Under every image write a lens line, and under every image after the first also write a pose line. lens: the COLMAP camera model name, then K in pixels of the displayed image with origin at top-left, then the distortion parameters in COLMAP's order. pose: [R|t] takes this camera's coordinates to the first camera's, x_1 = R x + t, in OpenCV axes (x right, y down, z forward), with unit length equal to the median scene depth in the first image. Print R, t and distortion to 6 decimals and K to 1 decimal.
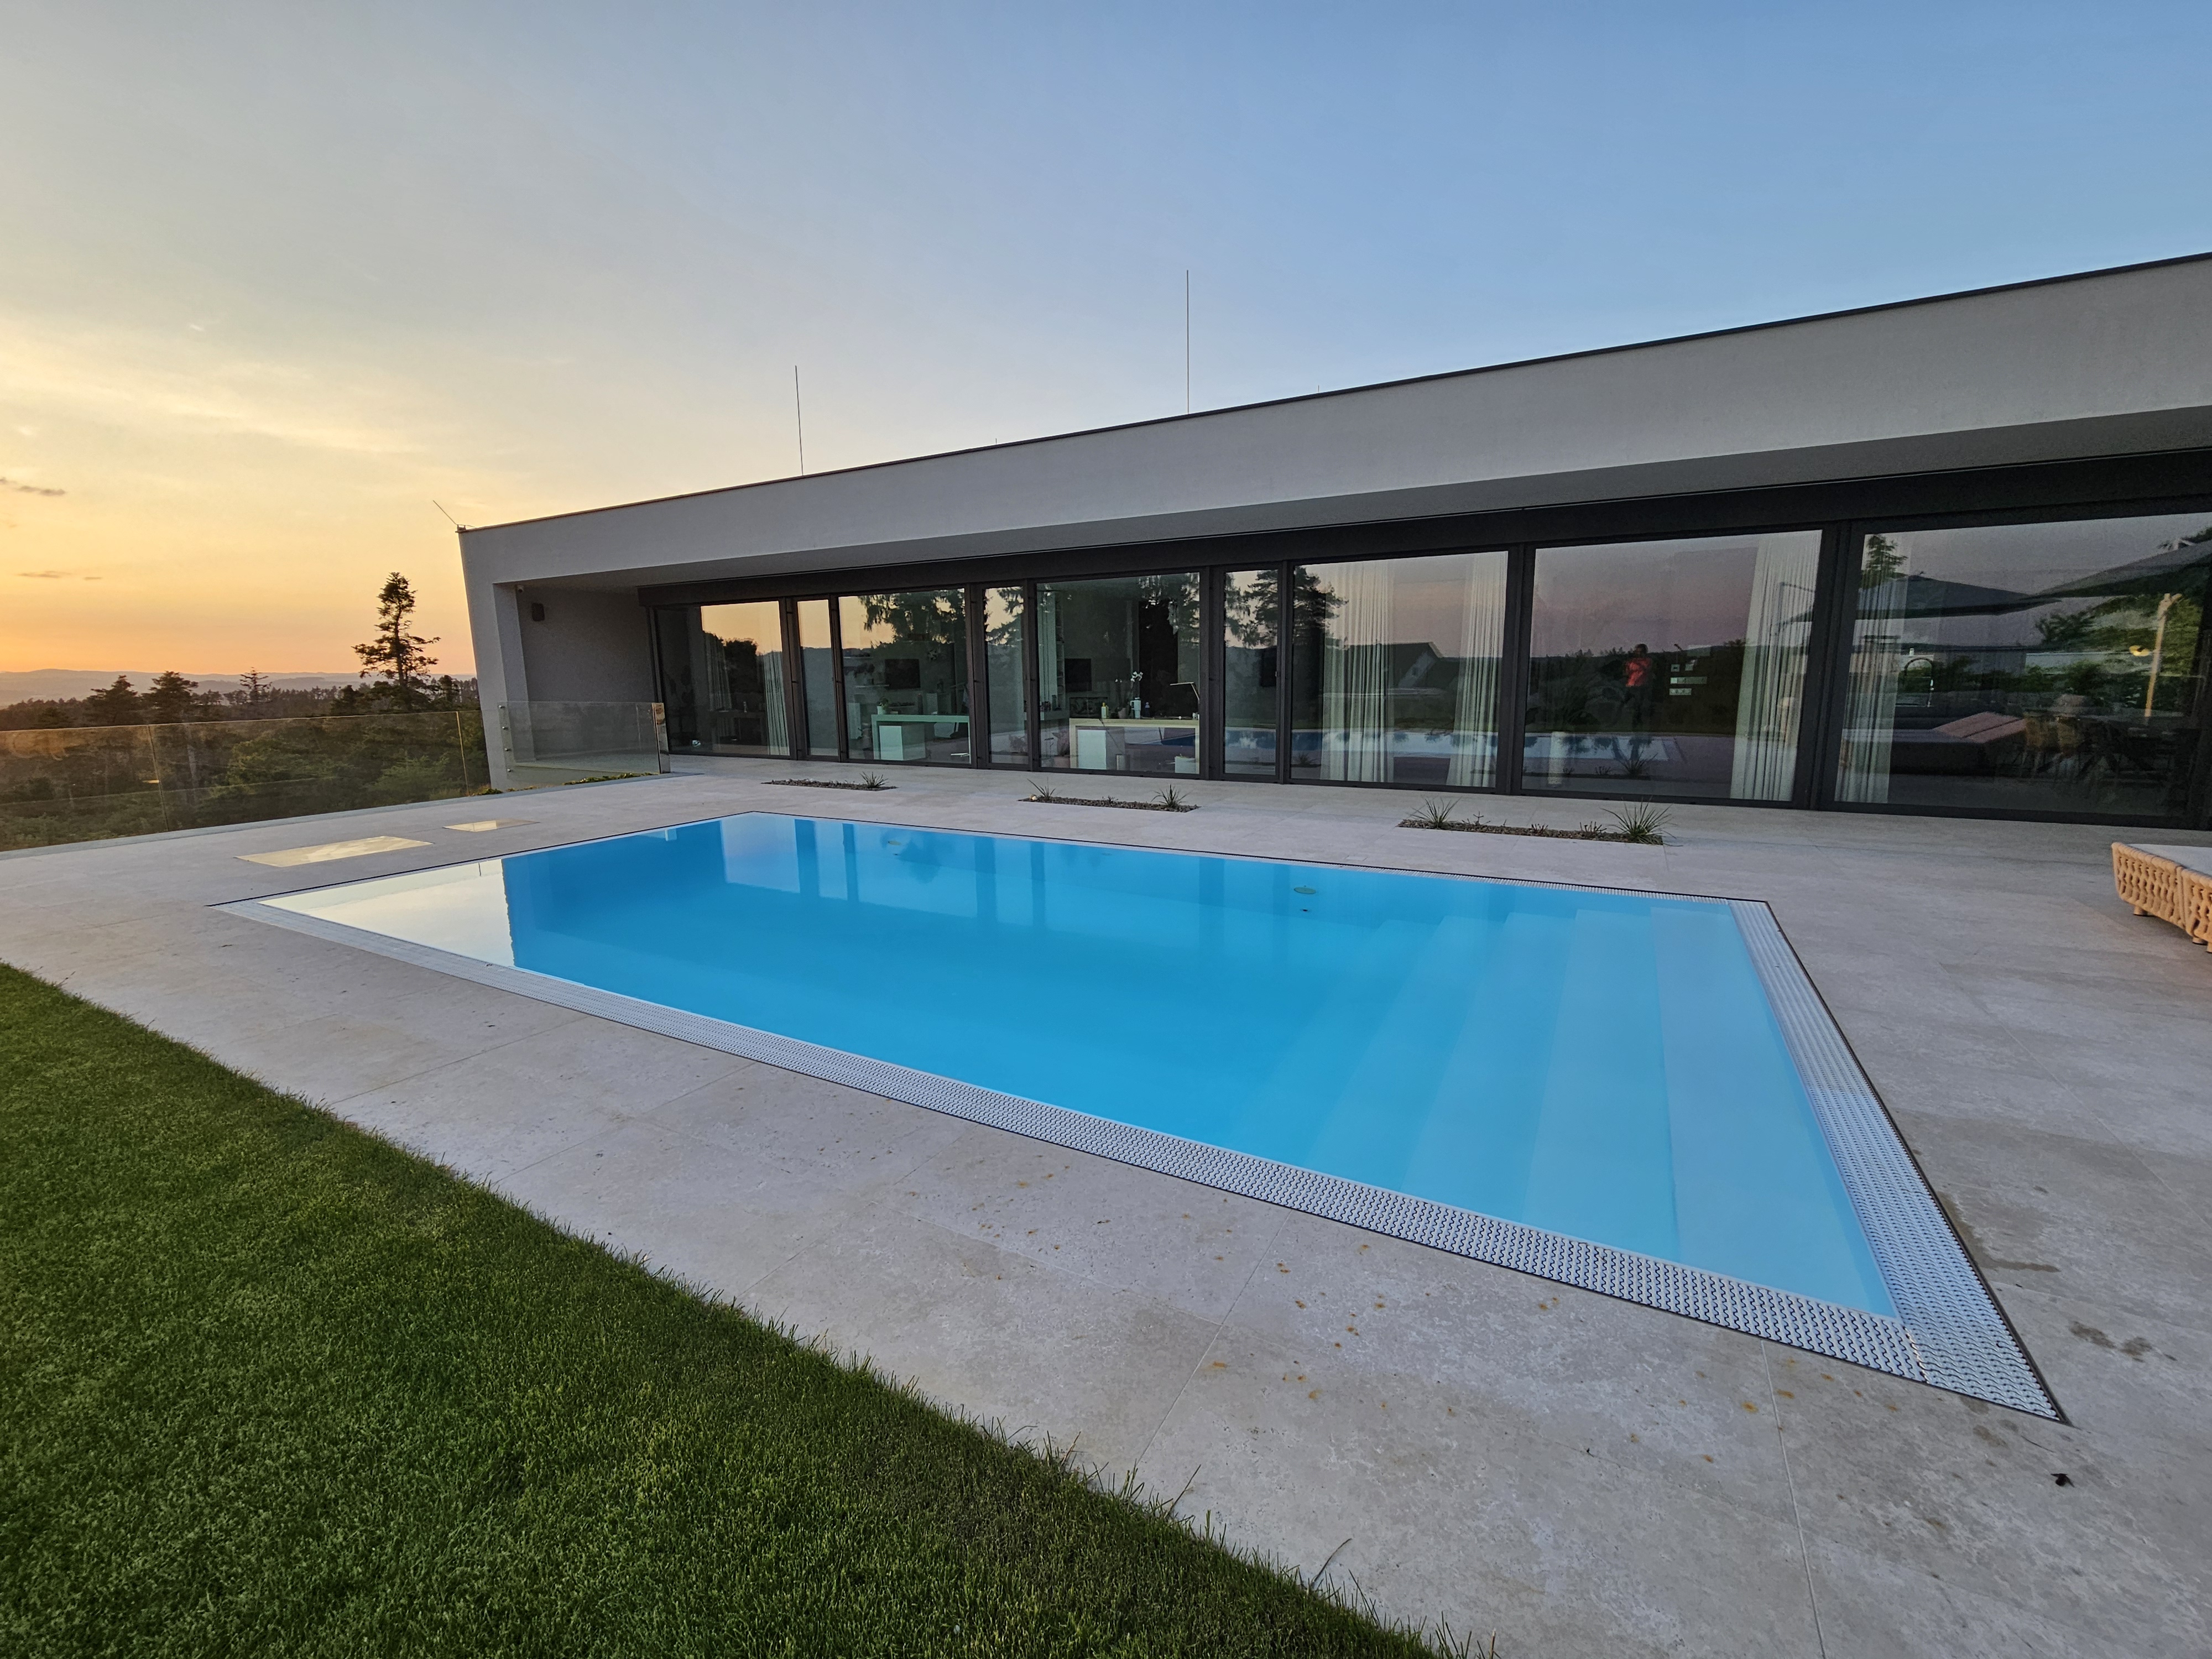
lens RADIAL K [[920.6, 0, 1095.5], [0, 920.6, 821.3], [0, 0, 1]] dist [0.001126, -0.000070]
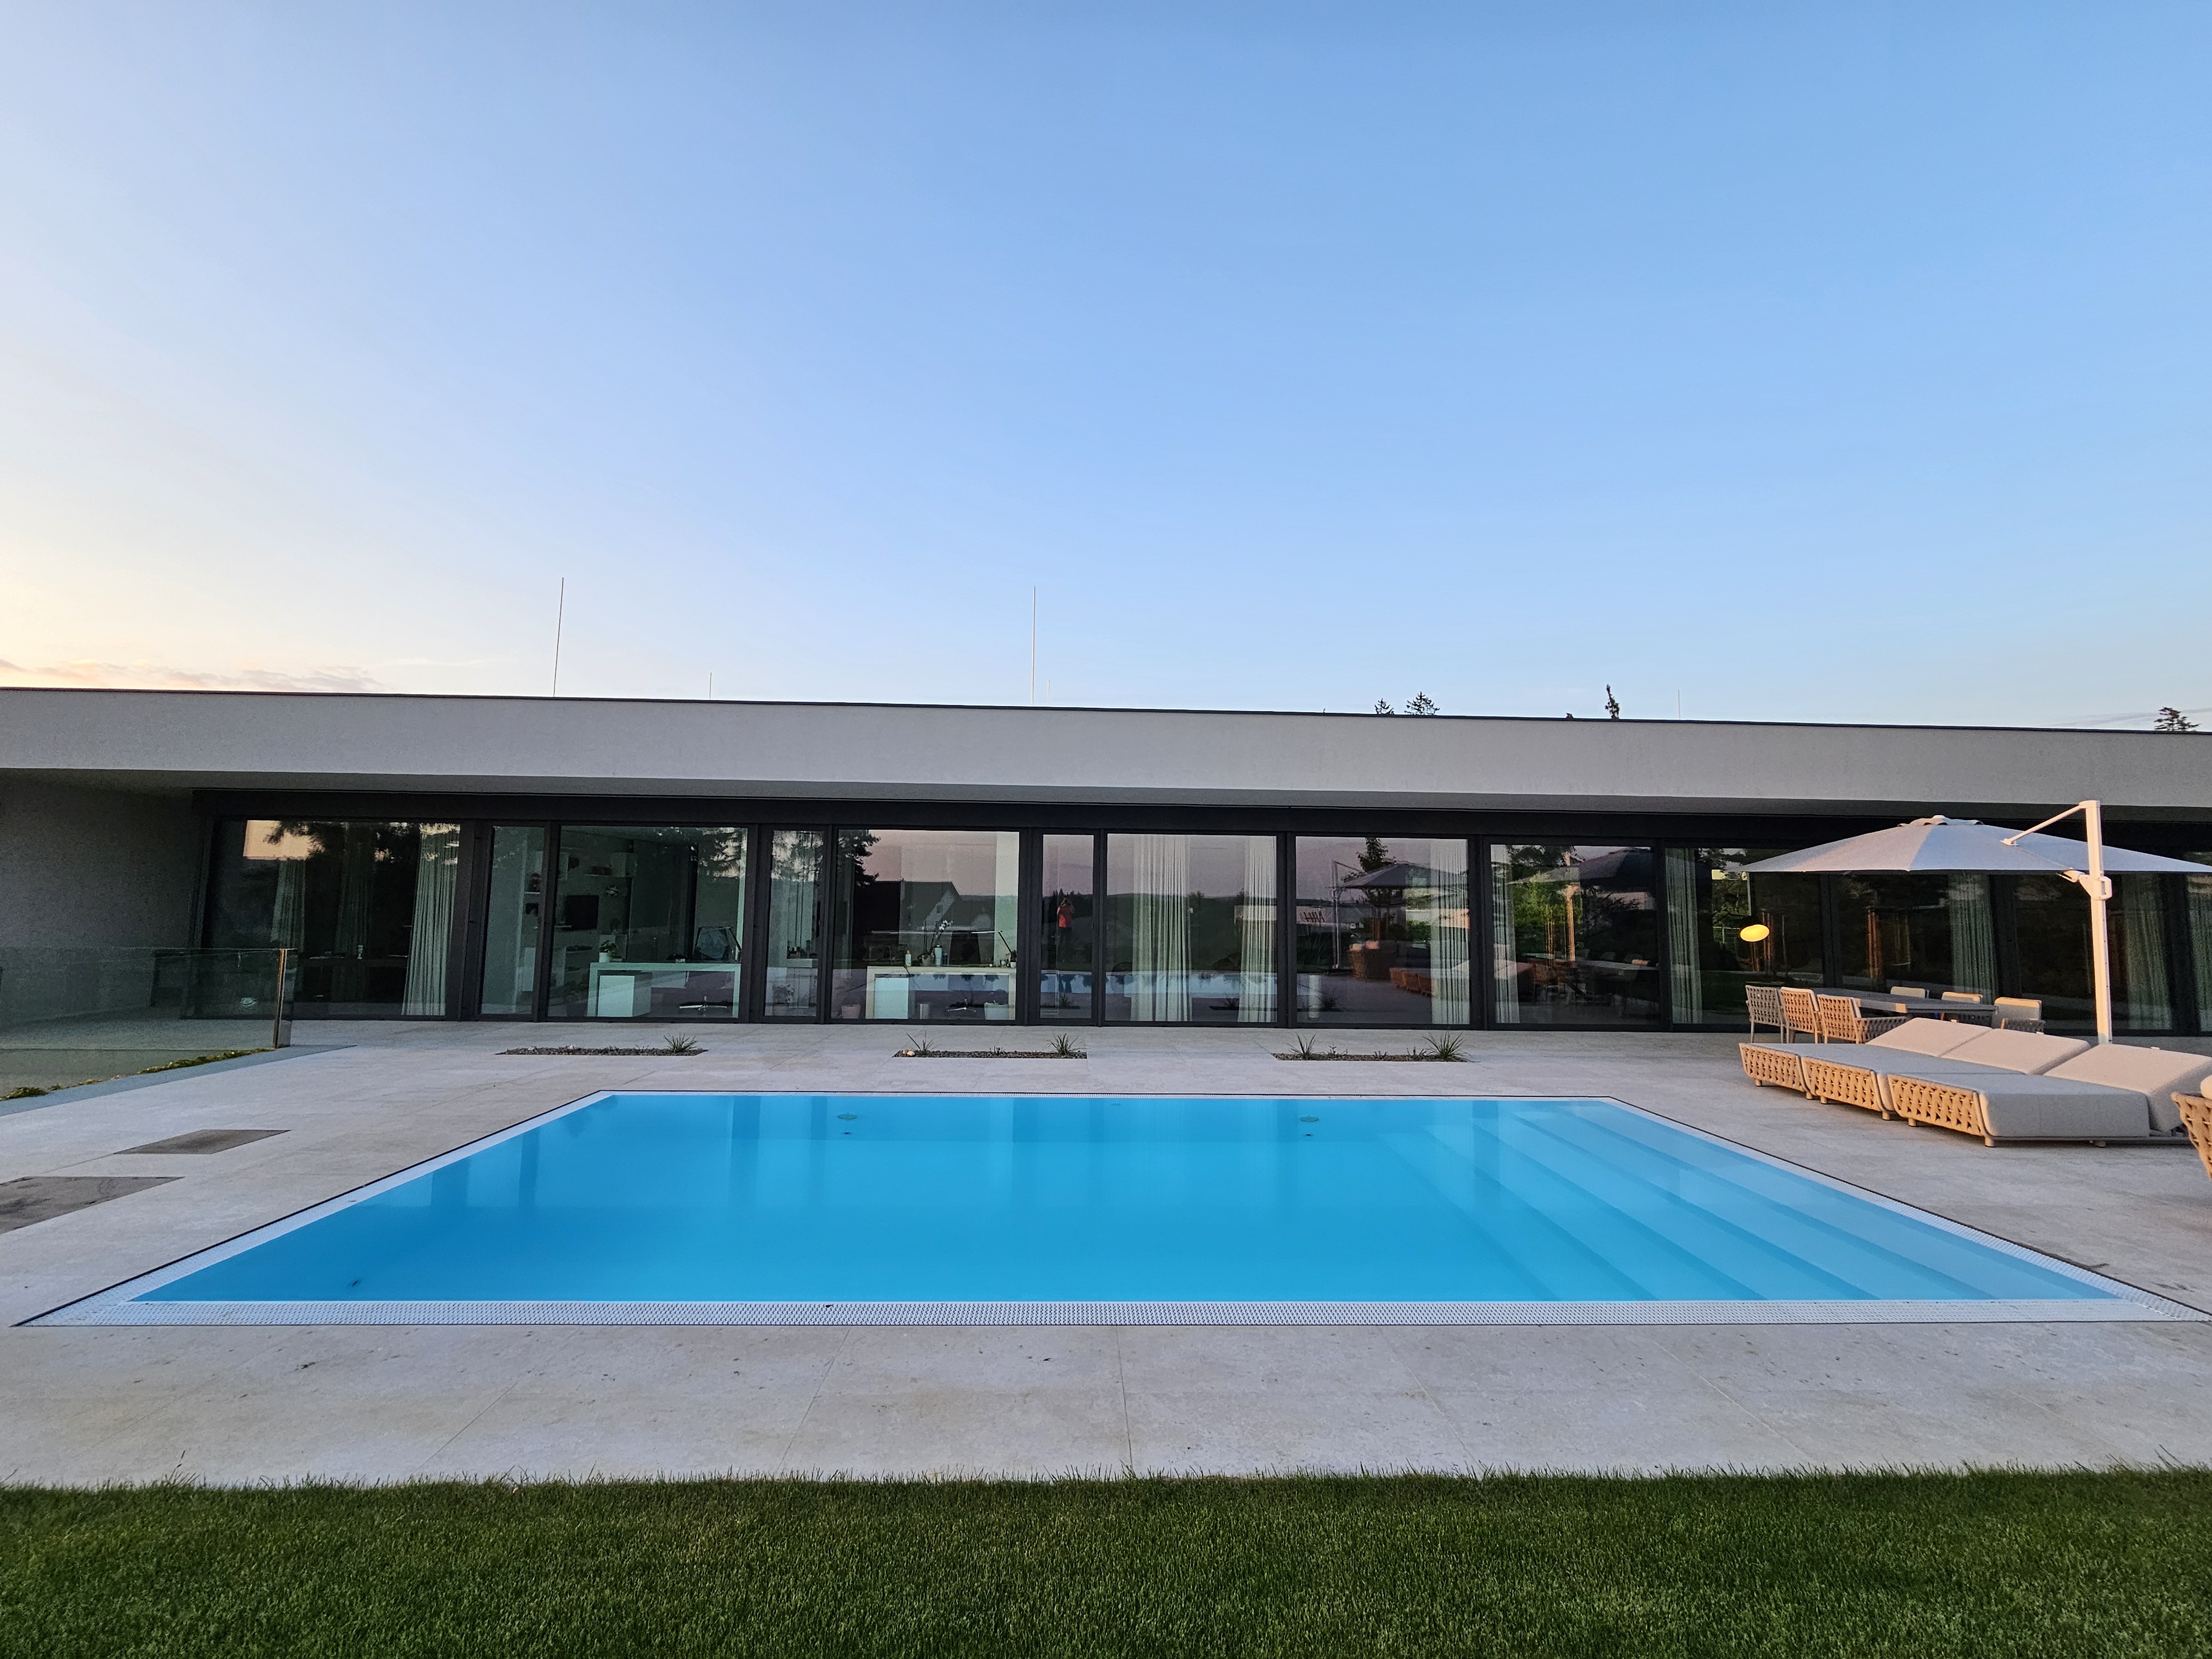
lens RADIAL K [[920.6, 0, 1095.5], [0, 920.6, 821.3], [0, 0, 1]] dist [0.001126, -0.000070]
pose [[0.851568, 0.073224, 0.519106, -0.420014], [0.059003, 0.970519, -0.233690, -0.024067], [-0.520914, 0.229632, 0.822143, 0.057916]]
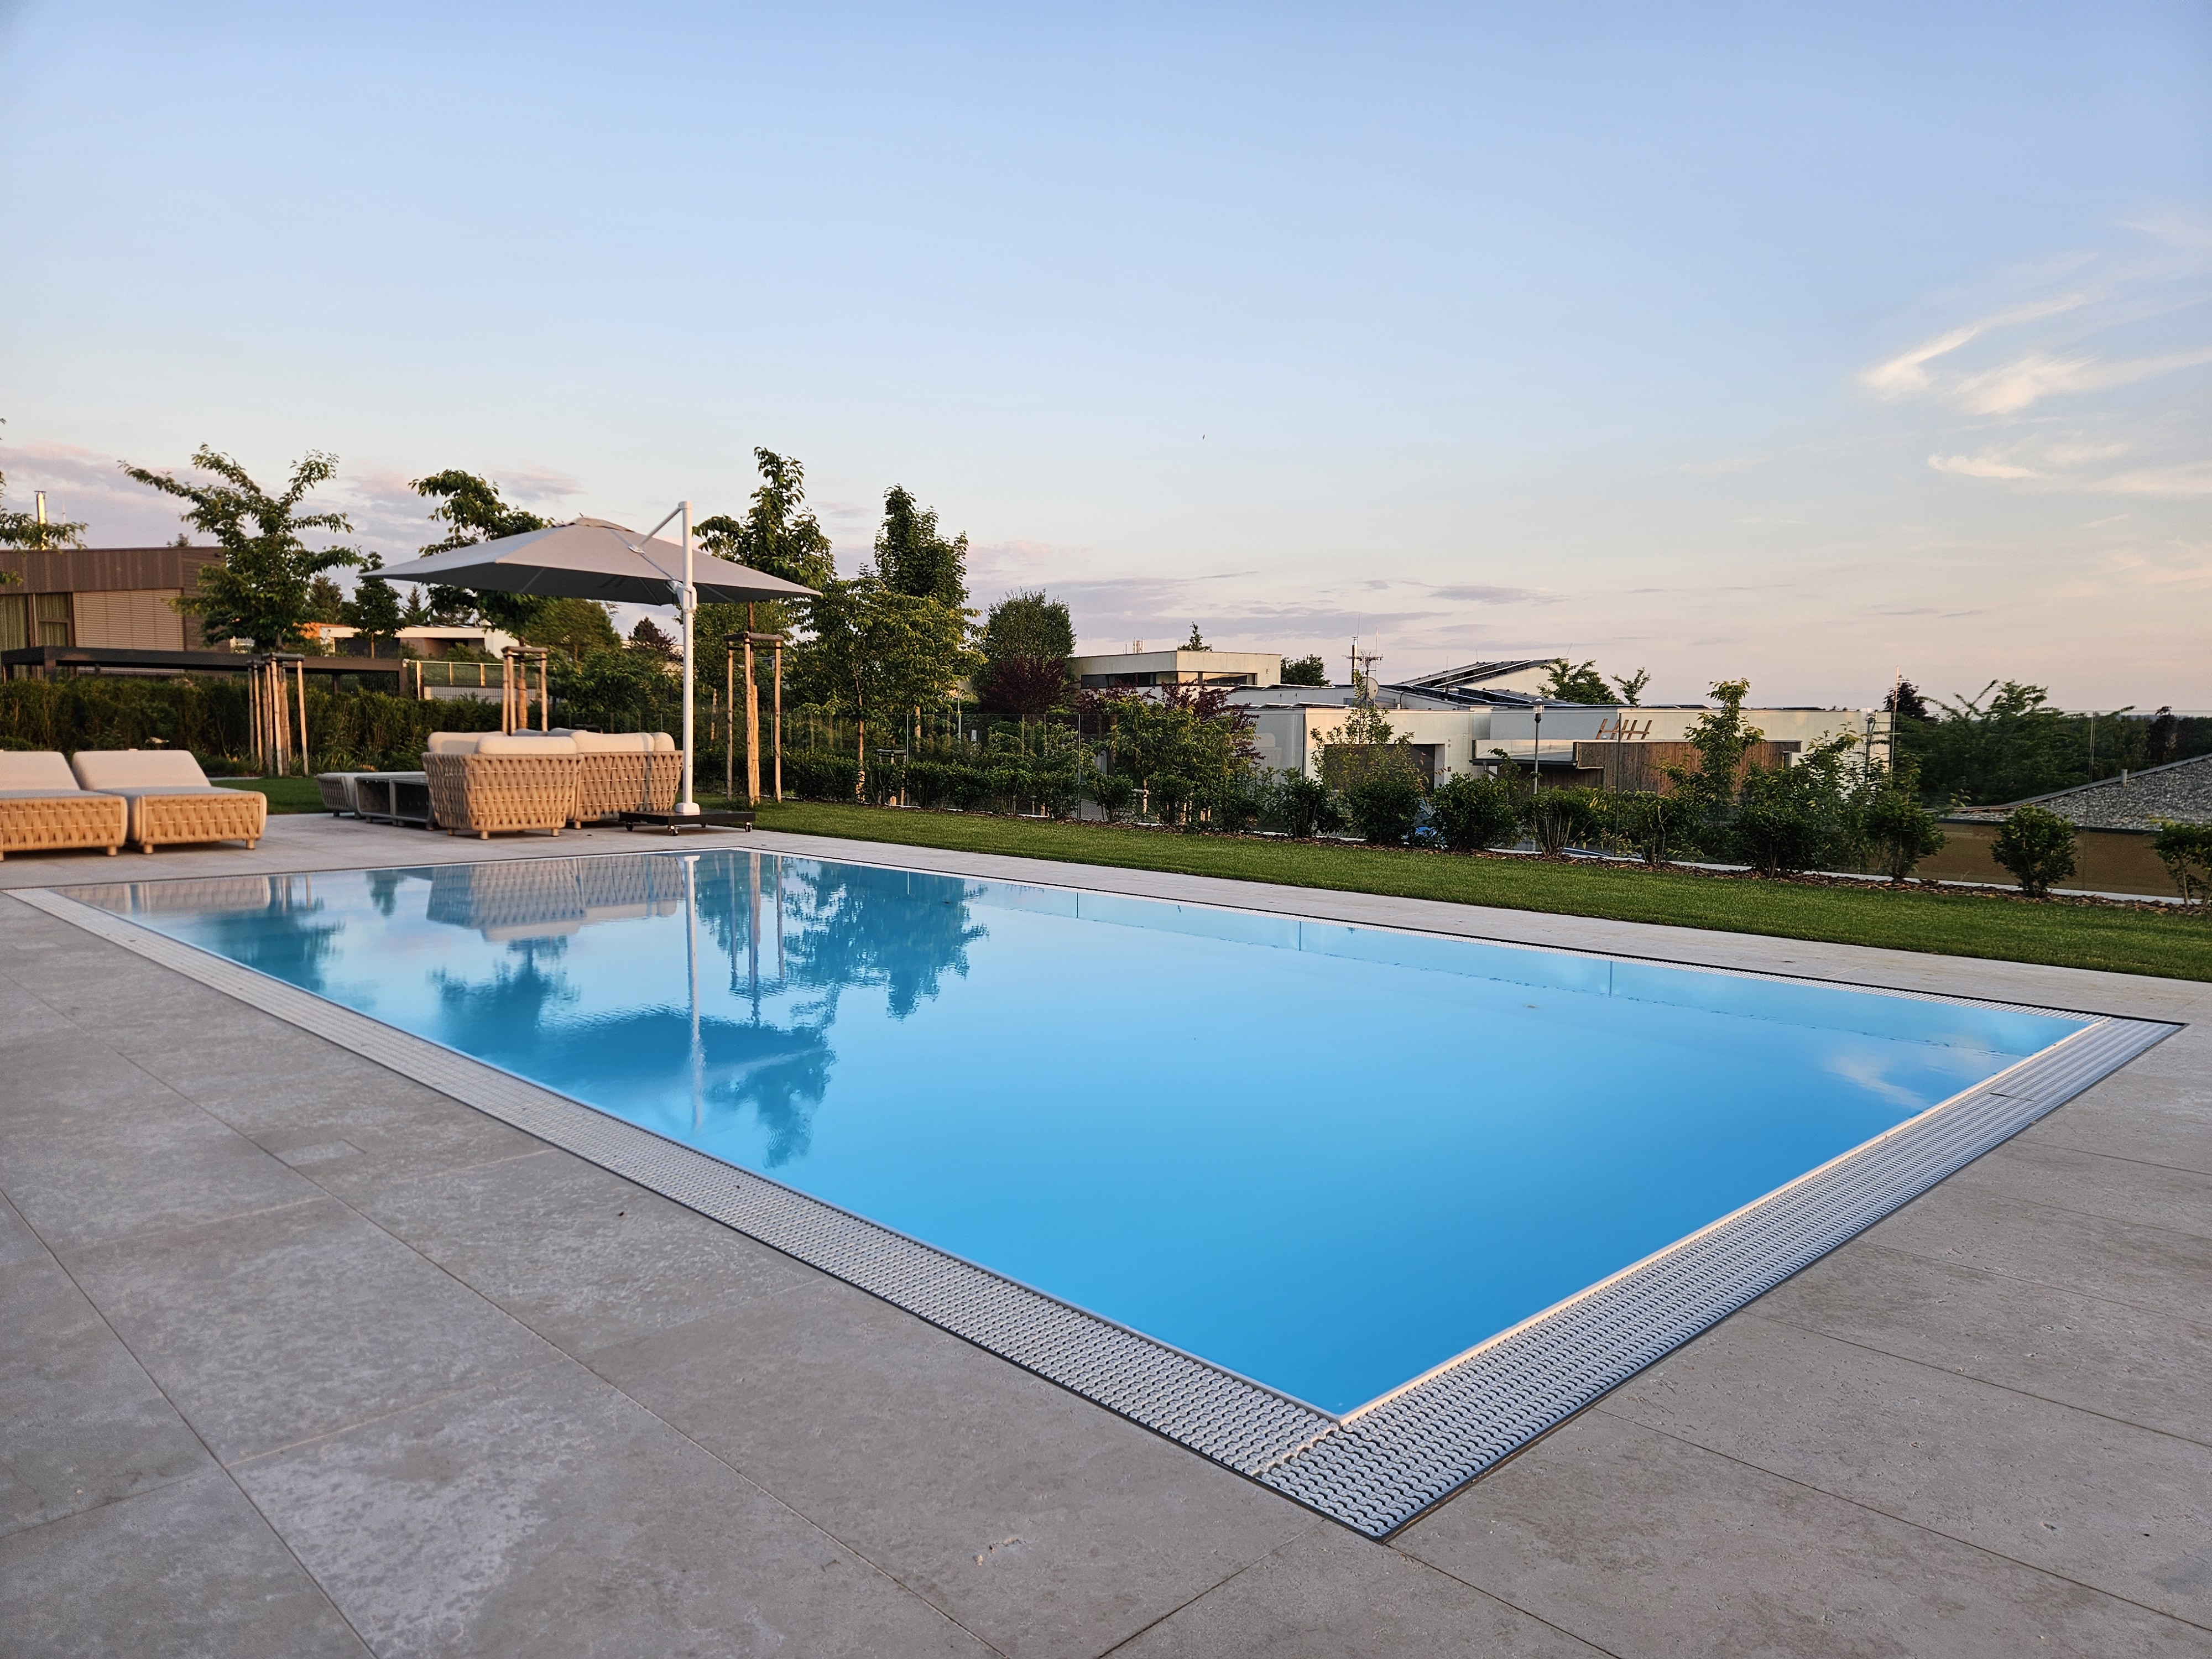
lens RADIAL K [[1436.9, 0, 1117.1], [0, 1436.9, 840.4], [0, 0, 1]] dist [0.072661, -0.056264]
pose [[-0.970407, -0.013929, 0.241073, -0.332268], [0.043578, 0.971842, 0.231569, -0.122959], [-0.237510, 0.235222, -0.942475, 1.089631]]
